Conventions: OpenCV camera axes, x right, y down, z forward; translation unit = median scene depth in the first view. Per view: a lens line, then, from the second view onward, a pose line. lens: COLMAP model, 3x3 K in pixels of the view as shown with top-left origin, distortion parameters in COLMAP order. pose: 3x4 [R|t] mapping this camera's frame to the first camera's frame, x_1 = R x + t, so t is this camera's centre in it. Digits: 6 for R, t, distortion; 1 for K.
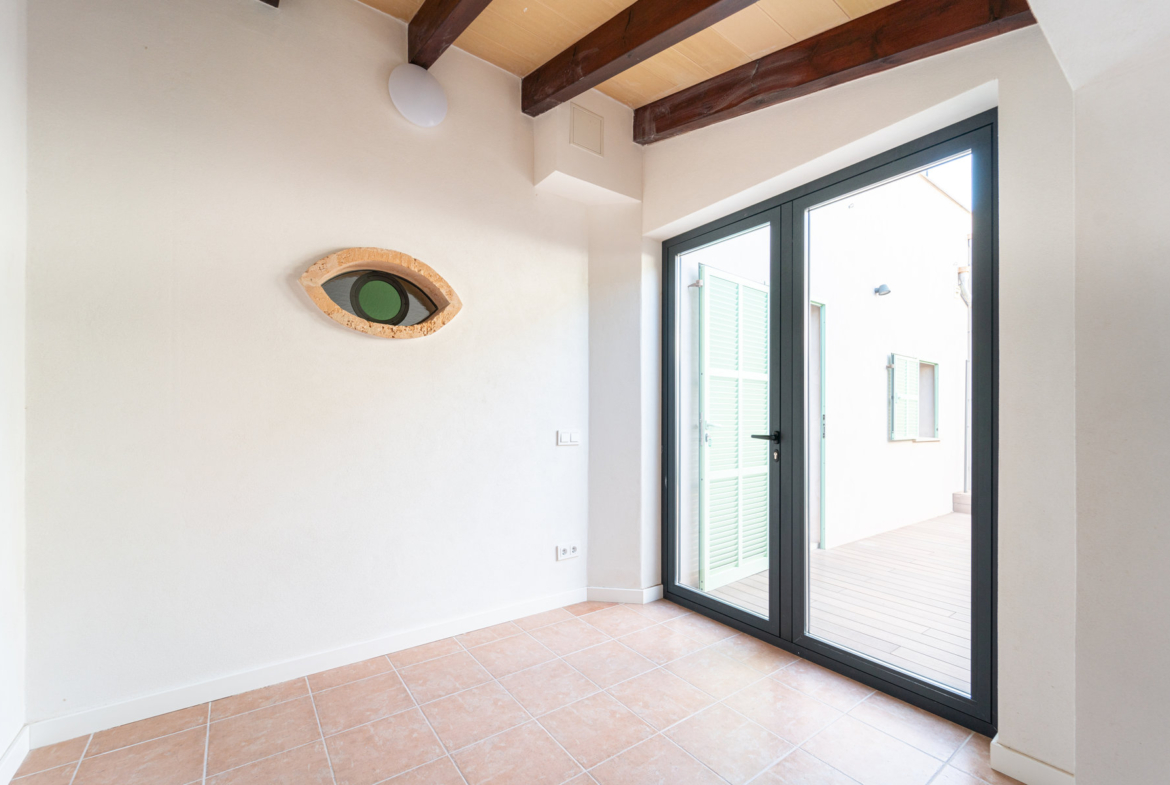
lens RADIAL K [[473.9, 0, 578.8], [0, 473.9, 413.4], [0, 0, 1]] dist [0.000345, -0.000158]
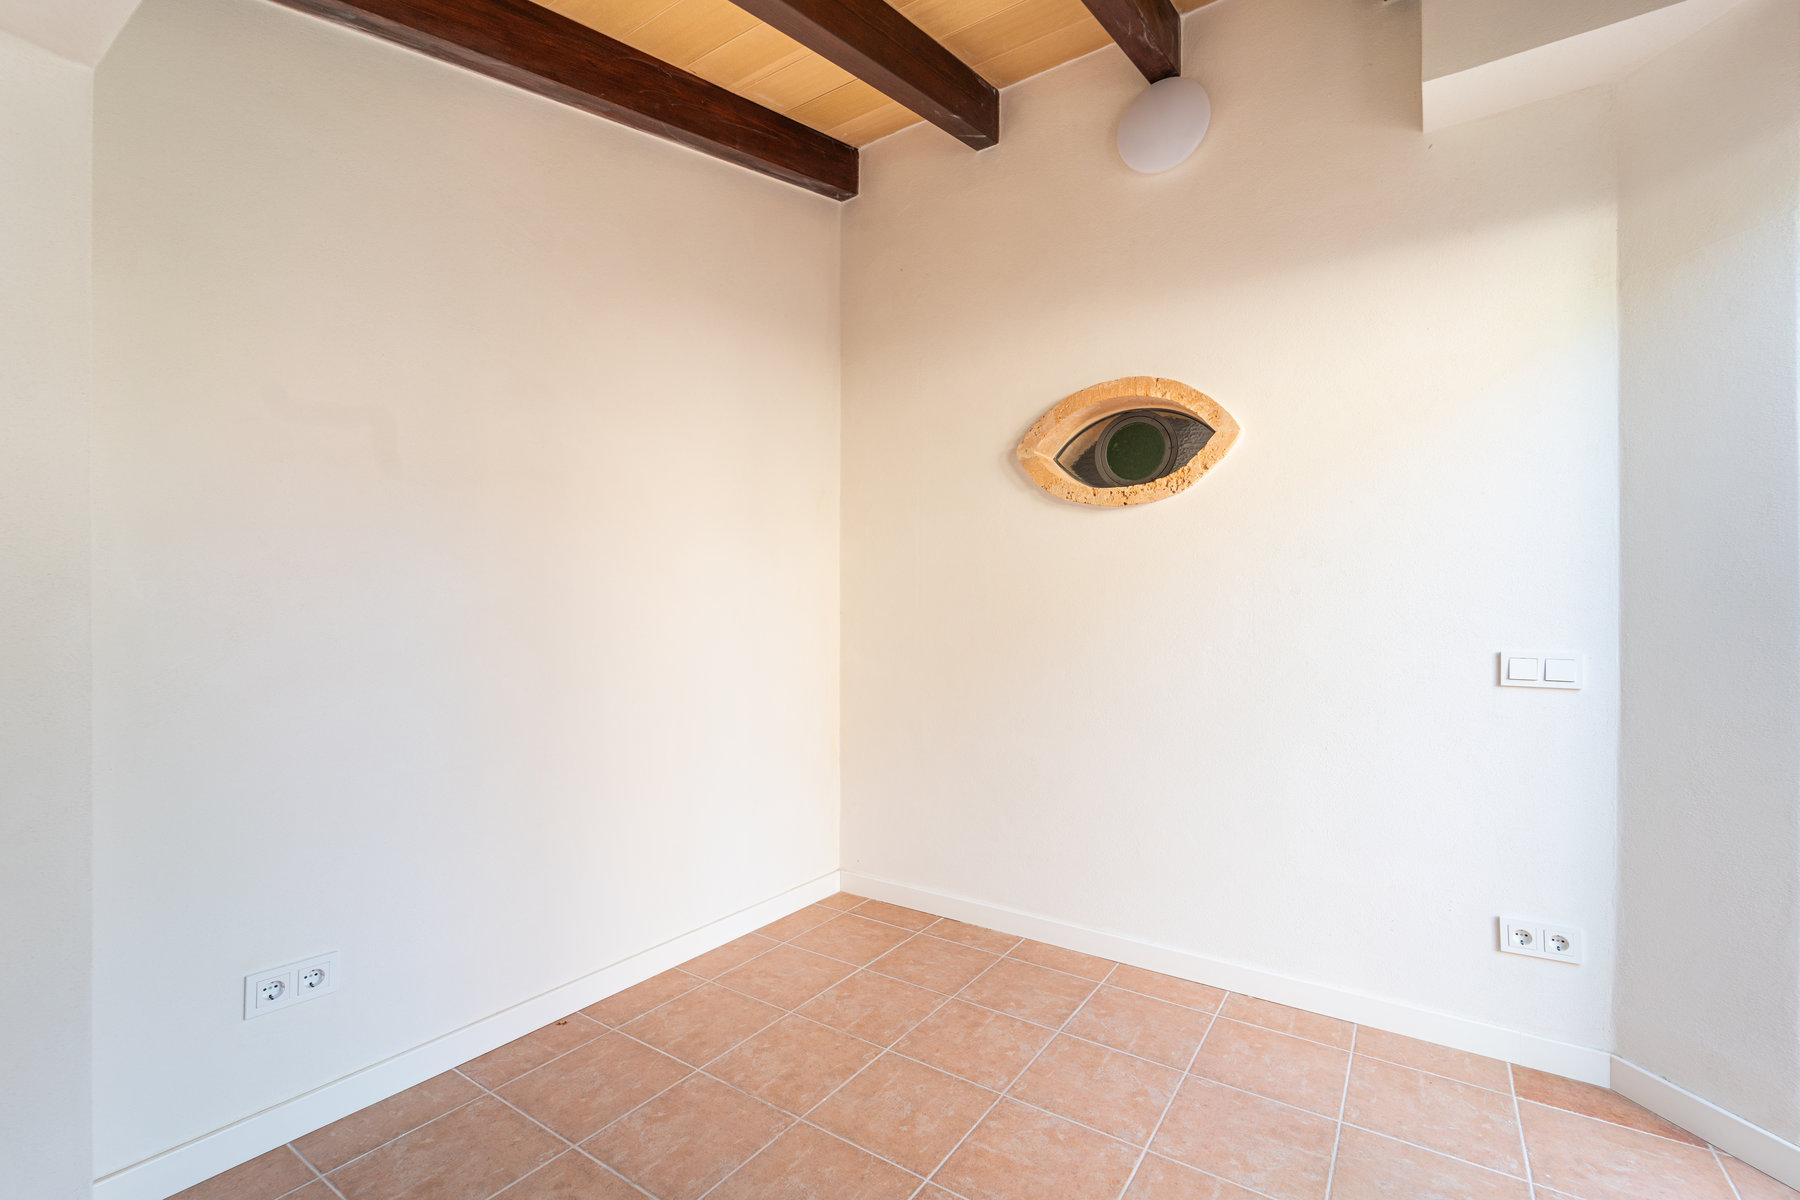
lens RADIAL K [[718.1, 0, 900.5], [0, 718.1, 616.2], [0, 0, 1]] dist [-0.000058, -0.000283]
pose [[0.390195, -0.006827, -0.920707, 0.441200], [0.001934, 0.999976, -0.006595, 0.008106], [0.920730, 0.000793, 0.390199, 0.296078]]
